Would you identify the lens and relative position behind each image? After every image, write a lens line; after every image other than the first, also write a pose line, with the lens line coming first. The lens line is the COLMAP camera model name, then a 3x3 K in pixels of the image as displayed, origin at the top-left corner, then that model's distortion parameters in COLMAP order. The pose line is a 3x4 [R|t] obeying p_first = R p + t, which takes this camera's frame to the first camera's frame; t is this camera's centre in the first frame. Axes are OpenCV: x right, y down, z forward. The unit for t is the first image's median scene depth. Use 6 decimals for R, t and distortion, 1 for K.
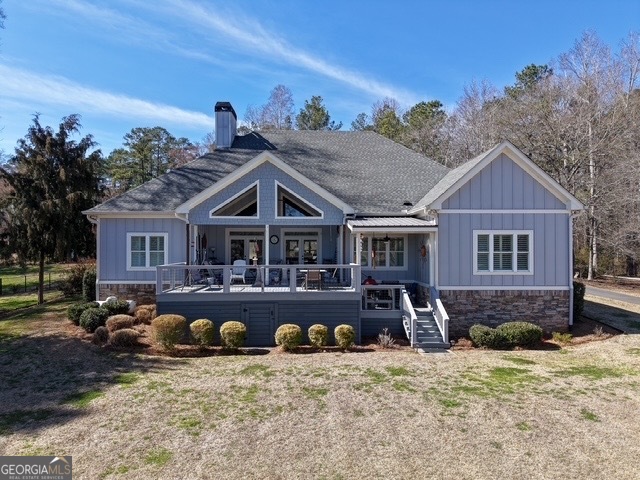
lens RADIAL K [[427.6, 0, 321.3], [0, 427.6, 241.1], [0, 0, 1]] dist [0.041292, -0.039401]
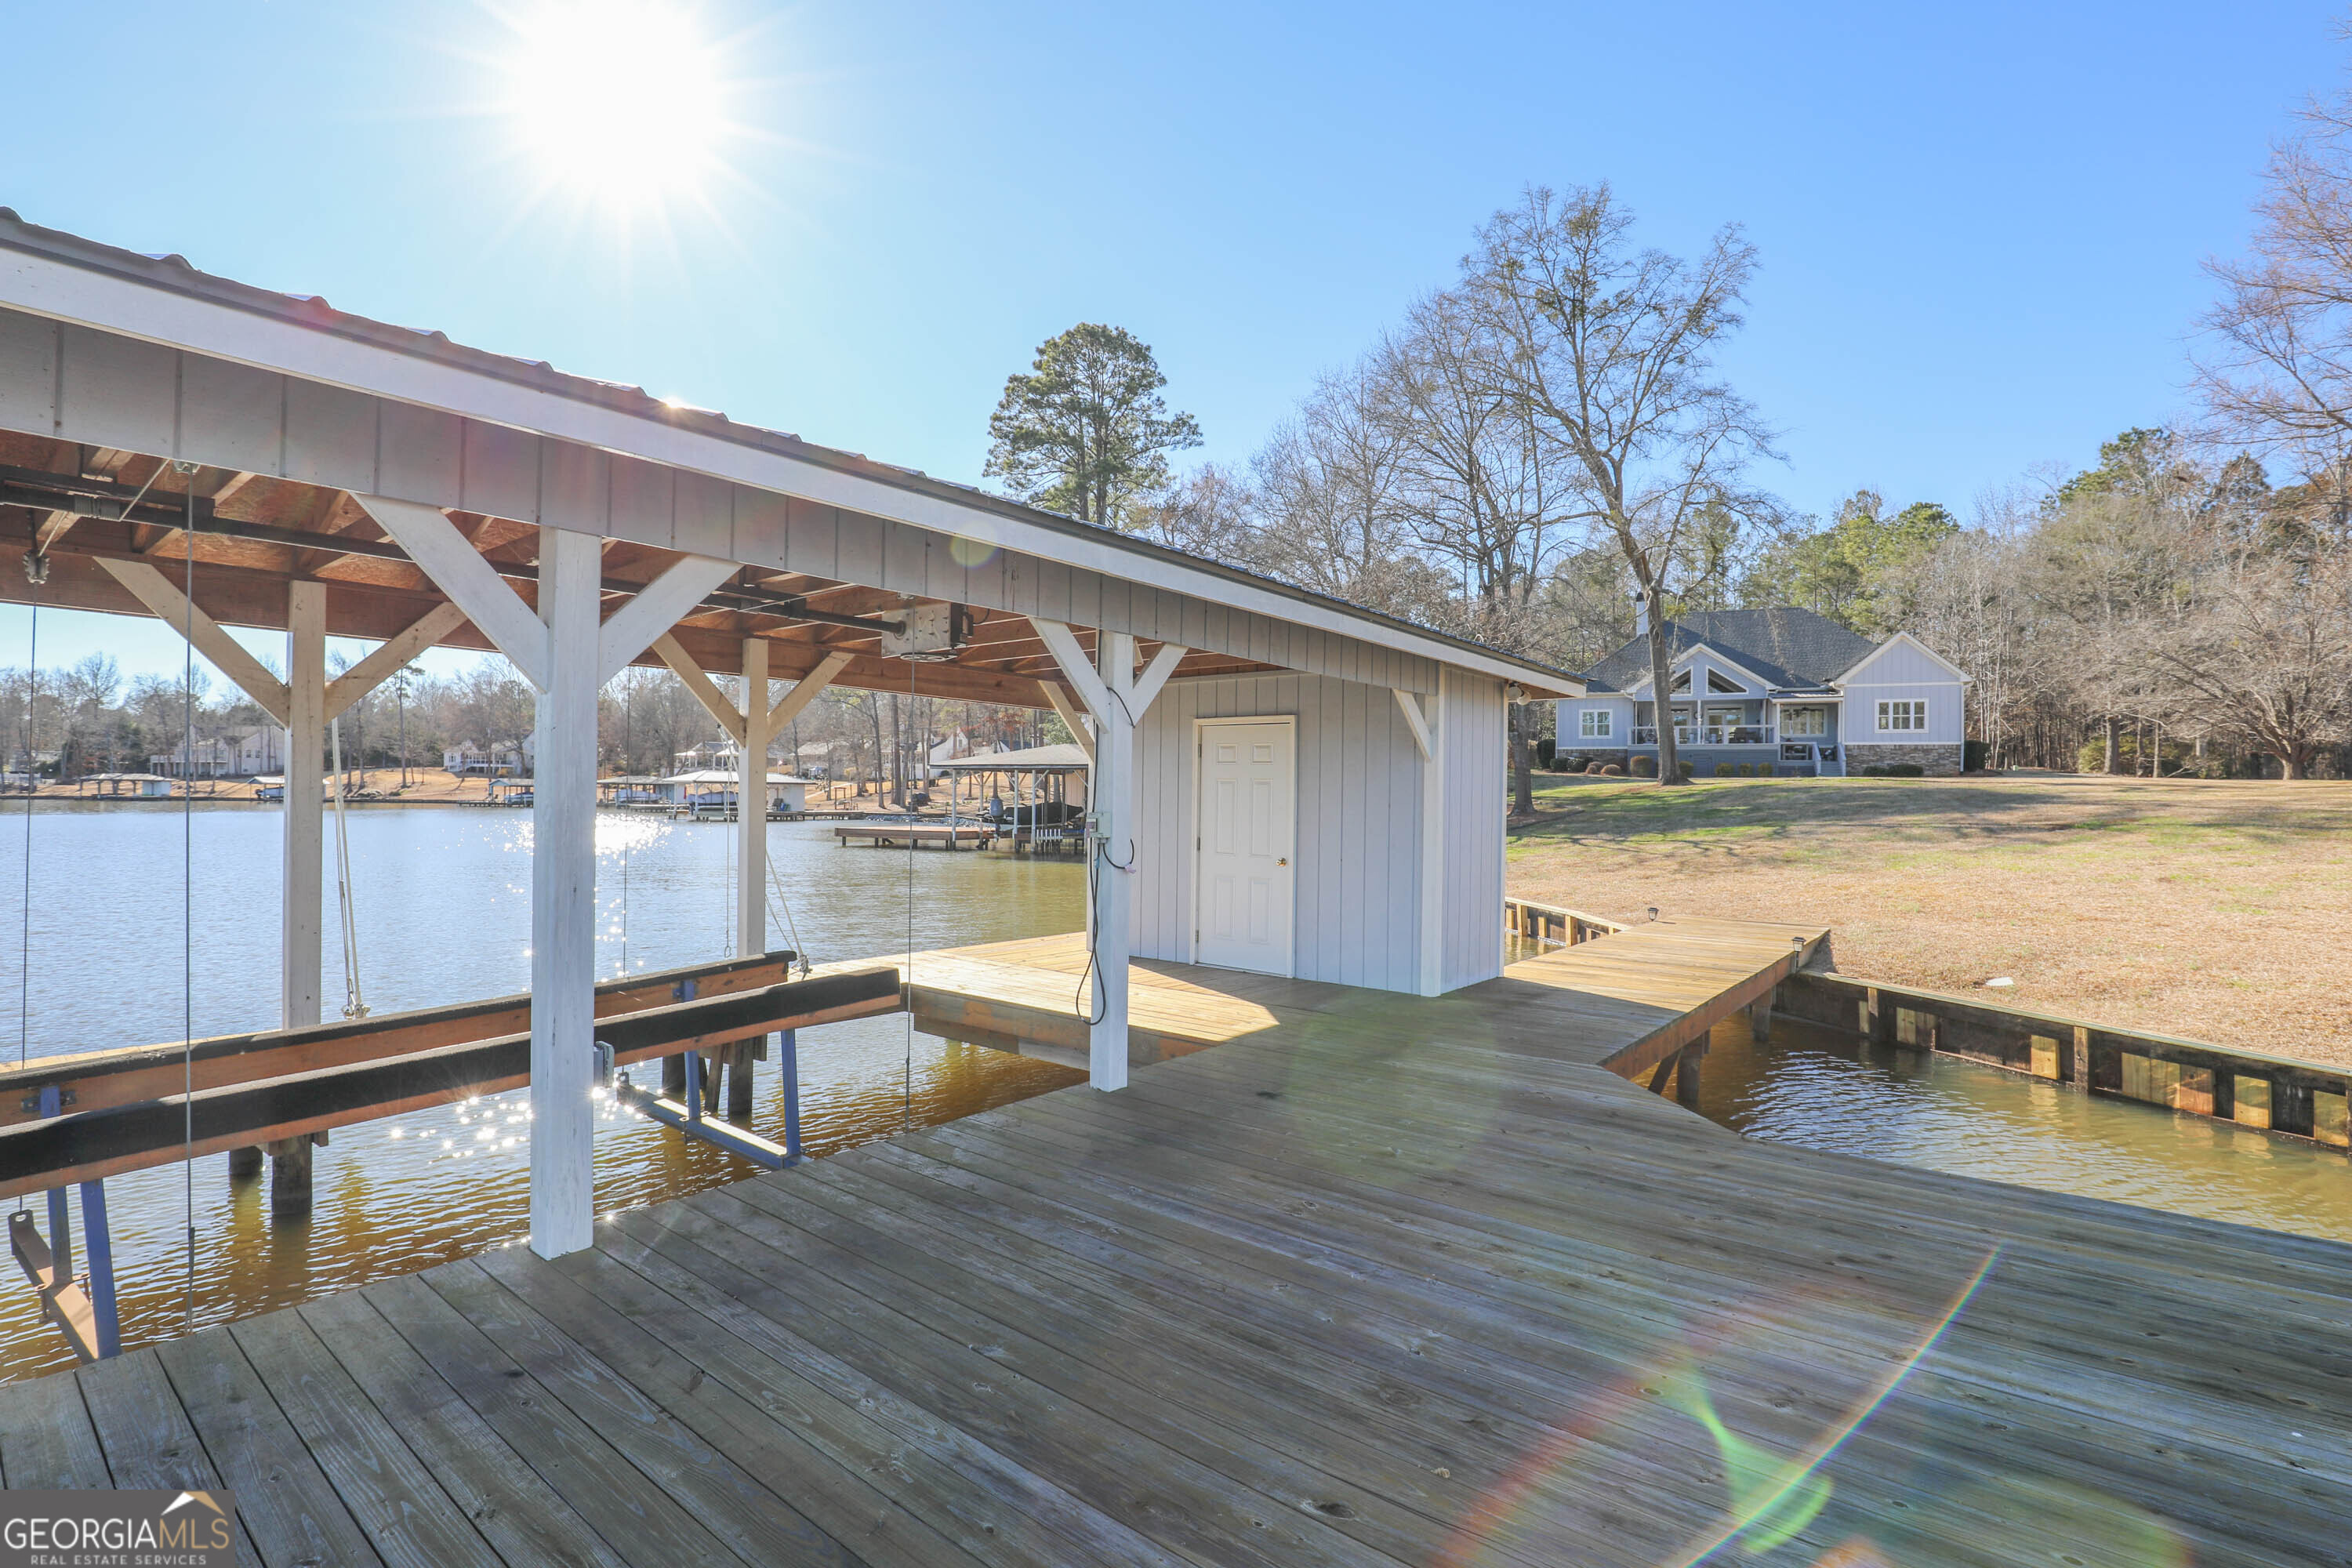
lens RADIAL K [[1085.1, 0, 1202.9], [0, 1085.1, 783.5], [0, 0, 1]] dist [-0.021278, 0.000184]
pose [[0.905623, 0.006253, -0.424037, -0.109259], [-0.004985, 0.999979, 0.004100, 0.227274], [0.424054, -0.001599, 0.905635, -2.828180]]
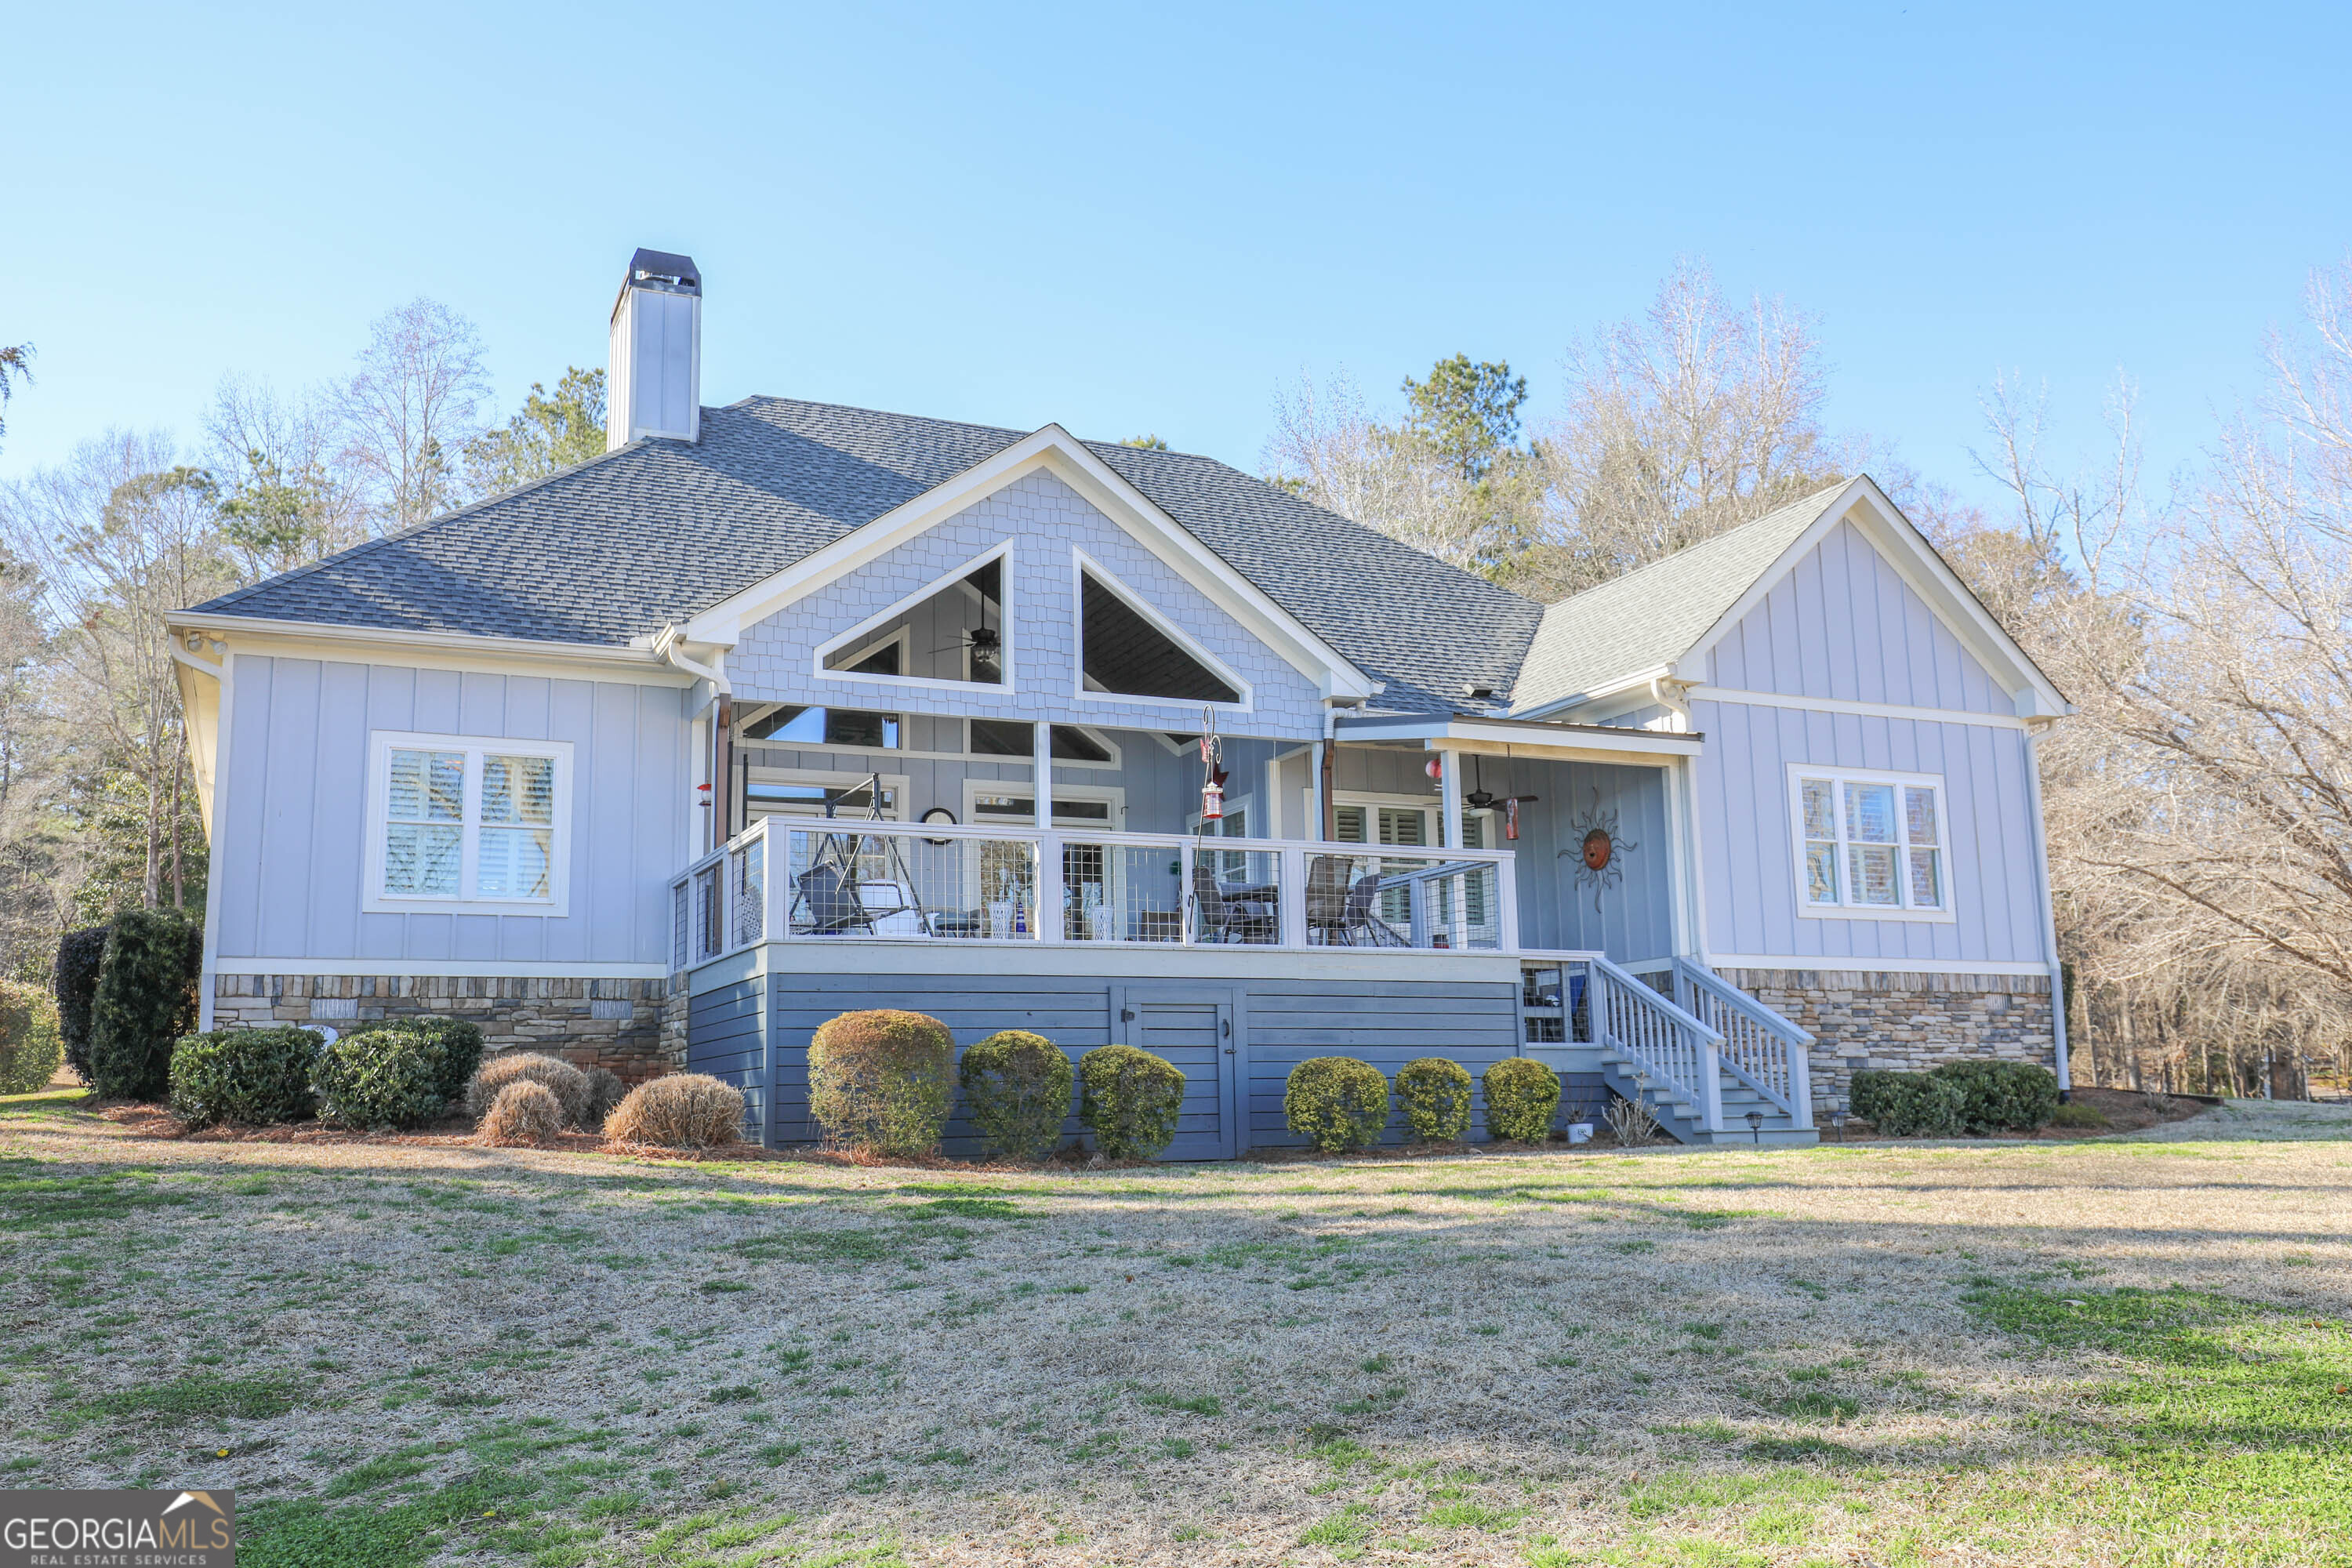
lens RADIAL K [[1893.2, 0, 1146.9], [0, 1893.2, 781.6], [0, 0, 1]] dist [0.032358, -0.001782]
pose [[0.921171, 0.049380, 0.386013, -0.535095], [0.013255, 0.987360, -0.157937, 0.182490], [-0.388932, 0.150604, 0.908873, 0.006375]]
